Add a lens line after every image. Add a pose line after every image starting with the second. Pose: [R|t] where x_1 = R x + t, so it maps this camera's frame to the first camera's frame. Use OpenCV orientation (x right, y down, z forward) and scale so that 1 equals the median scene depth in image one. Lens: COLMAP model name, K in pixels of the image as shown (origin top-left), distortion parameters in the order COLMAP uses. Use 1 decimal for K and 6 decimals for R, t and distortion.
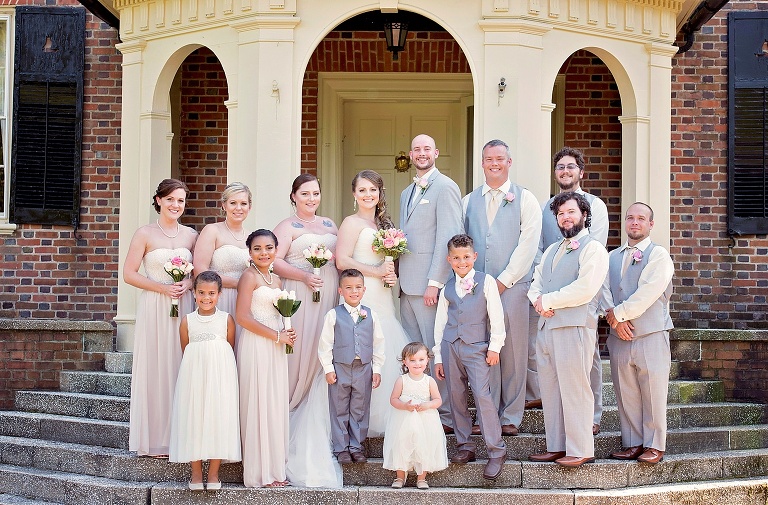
lens RADIAL K [[1737.2, 0, 384.0], [0, 1737.2, 252.5], [0, 0, 1]] dist [-0.013437, -0.081480]
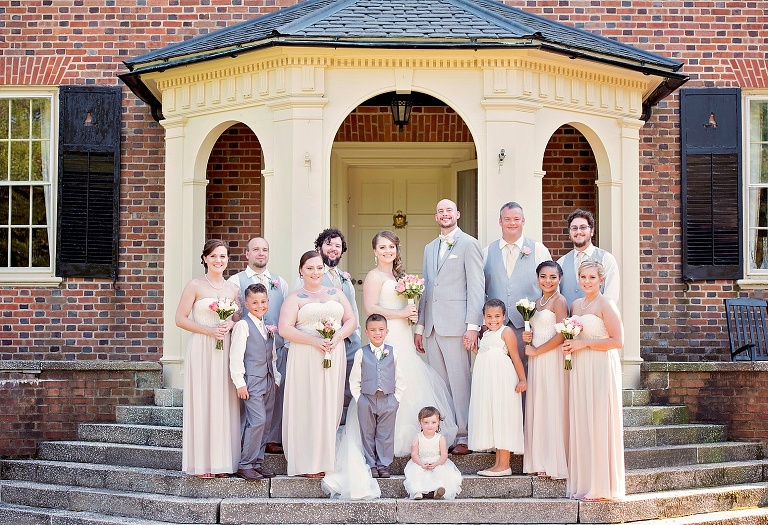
lens RADIAL K [[1661.9, 0, 384.0], [0, 1661.9, 262.5], [0, 0, 1]] dist [-0.039217, -0.280763]
pose [[0.998275, -0.009378, 0.057965, -0.070693], [0.010553, 0.999744, -0.019997, -0.002380], [-0.057763, 0.020575, 0.998118, -0.103384]]
